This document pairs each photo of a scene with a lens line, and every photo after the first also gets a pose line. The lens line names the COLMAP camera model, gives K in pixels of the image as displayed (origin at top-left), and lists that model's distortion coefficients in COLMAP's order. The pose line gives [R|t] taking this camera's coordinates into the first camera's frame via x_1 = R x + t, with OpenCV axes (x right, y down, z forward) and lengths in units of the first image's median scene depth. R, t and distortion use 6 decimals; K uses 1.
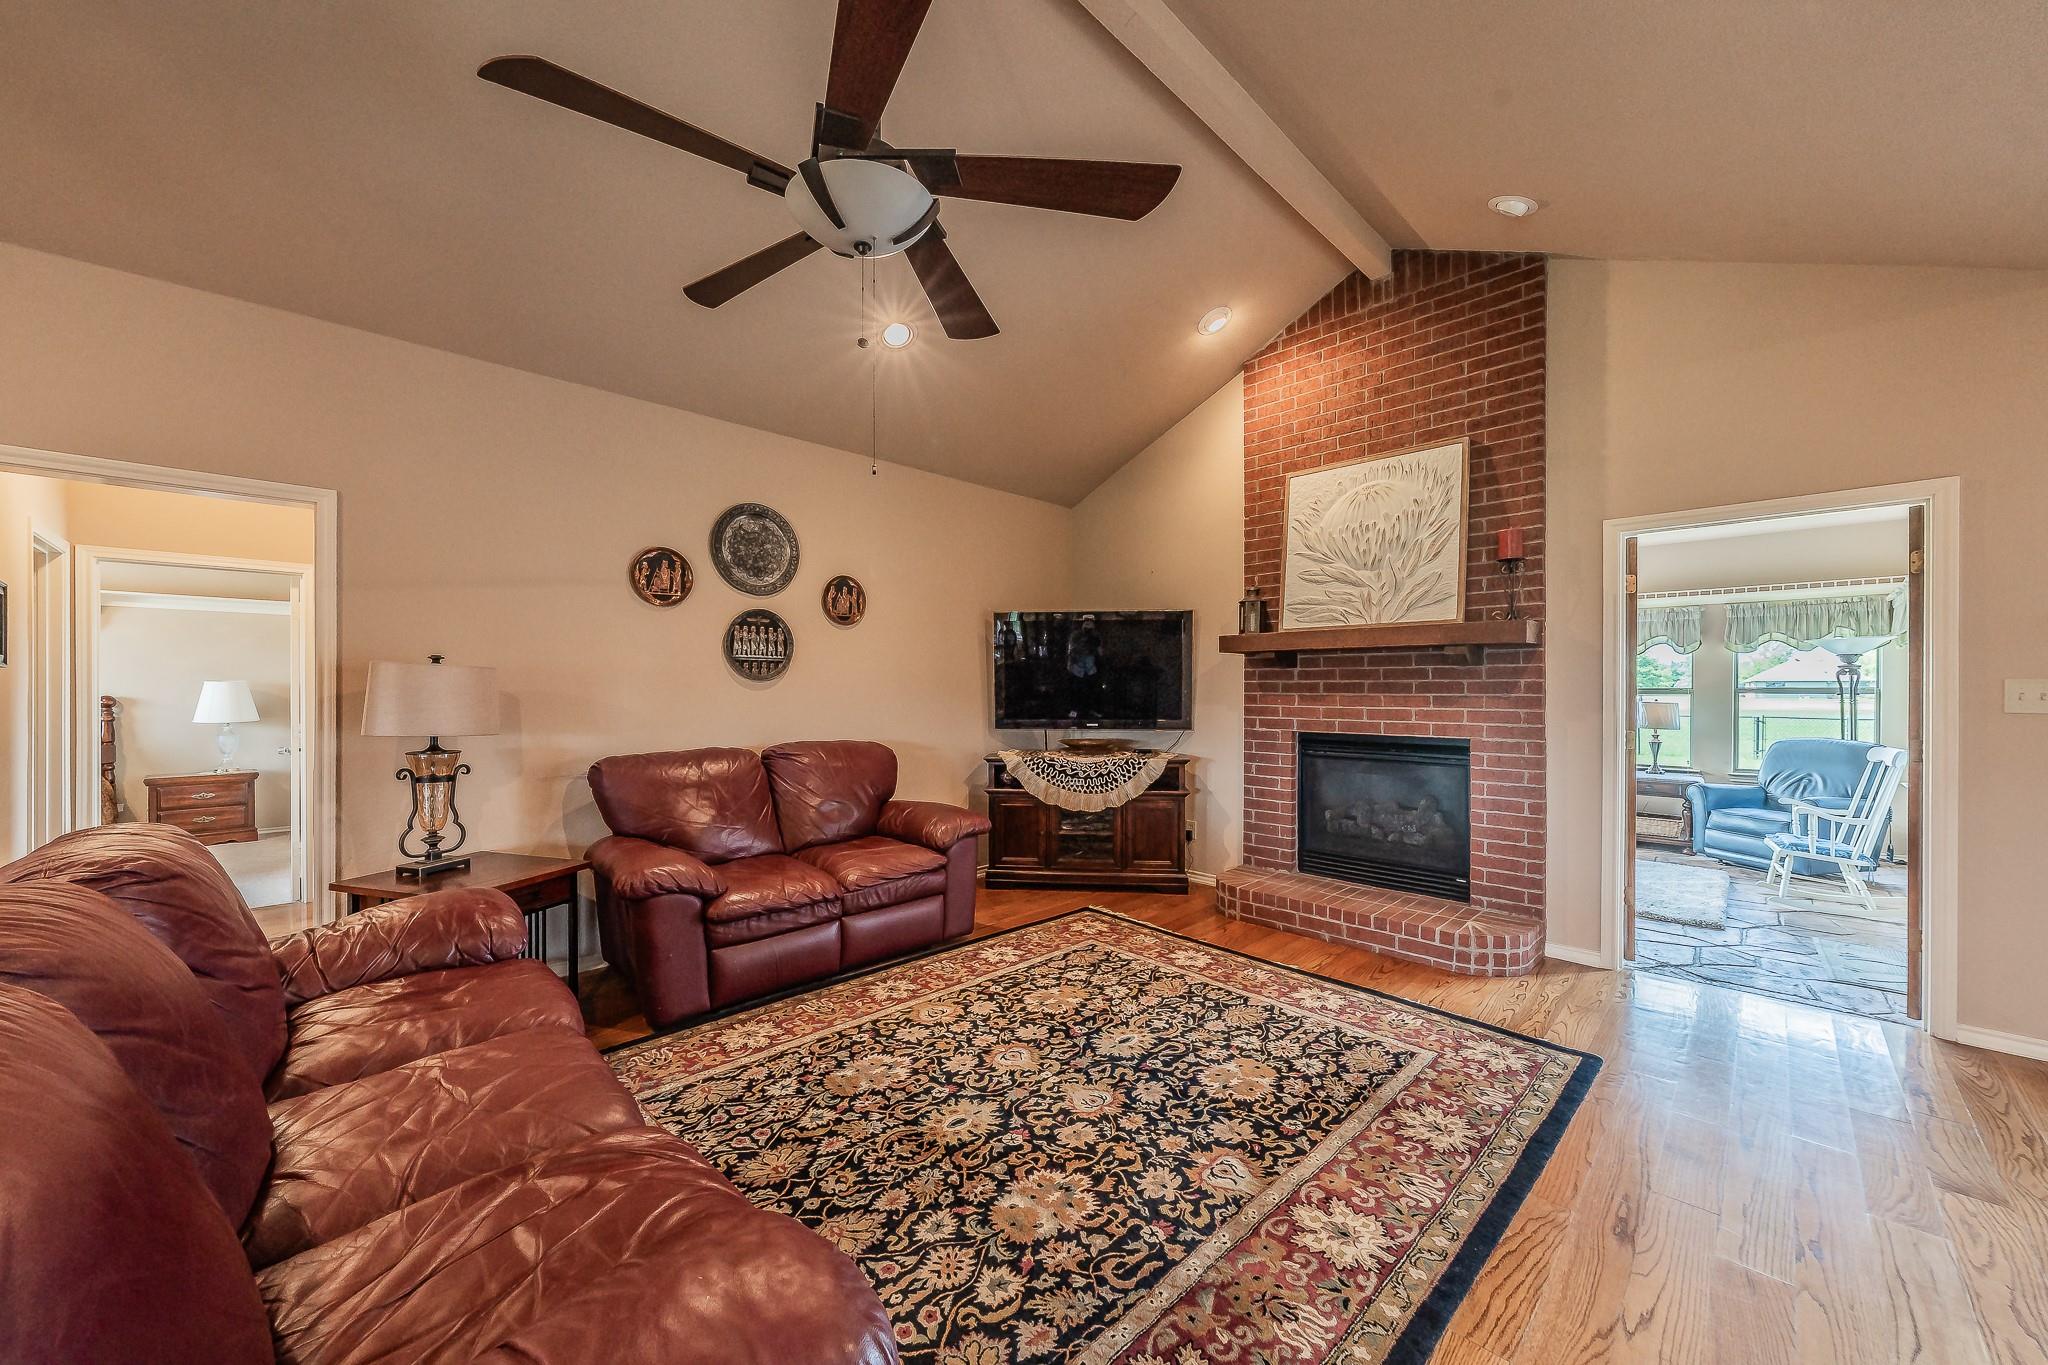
lens RADIAL K [[741.8, 0, 1018.2], [0, 741.8, 691.4], [0, 0, 1]] dist [0.000624, 0.000020]
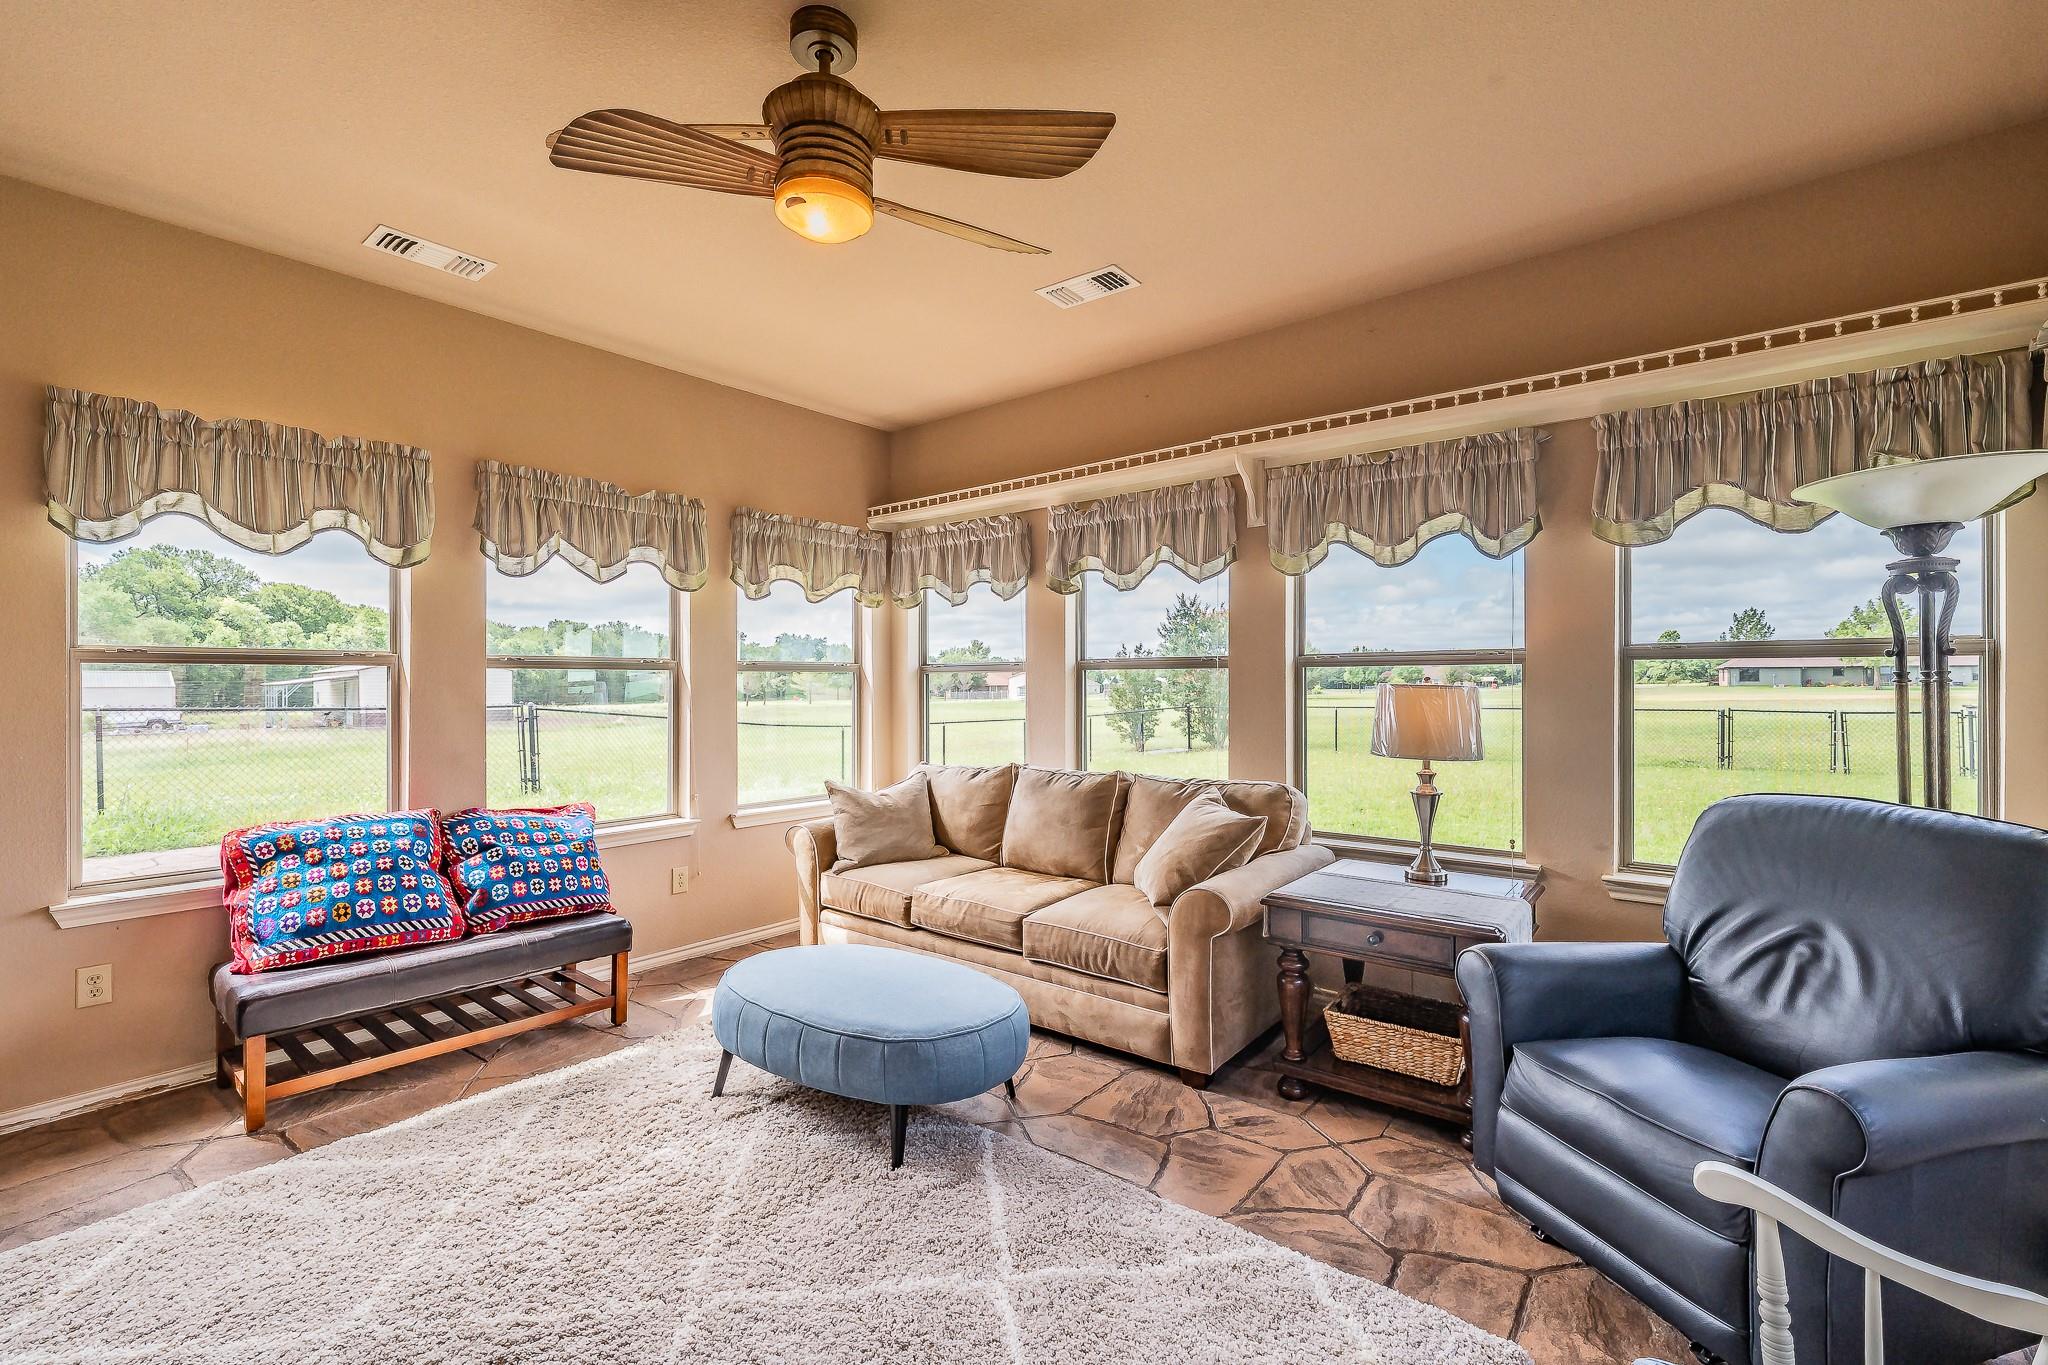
lens RADIAL K [[922.9, 0, 1027.5], [0, 922.9, 688.0], [0, 0, 1]] dist [-0.000868, 0.000173]
pose [[0.992618, 0.008022, 0.121021, 0.661067], [-0.005452, 0.999753, -0.021558, 0.026247], [-0.121164, 0.020739, 0.992416, 0.624931]]
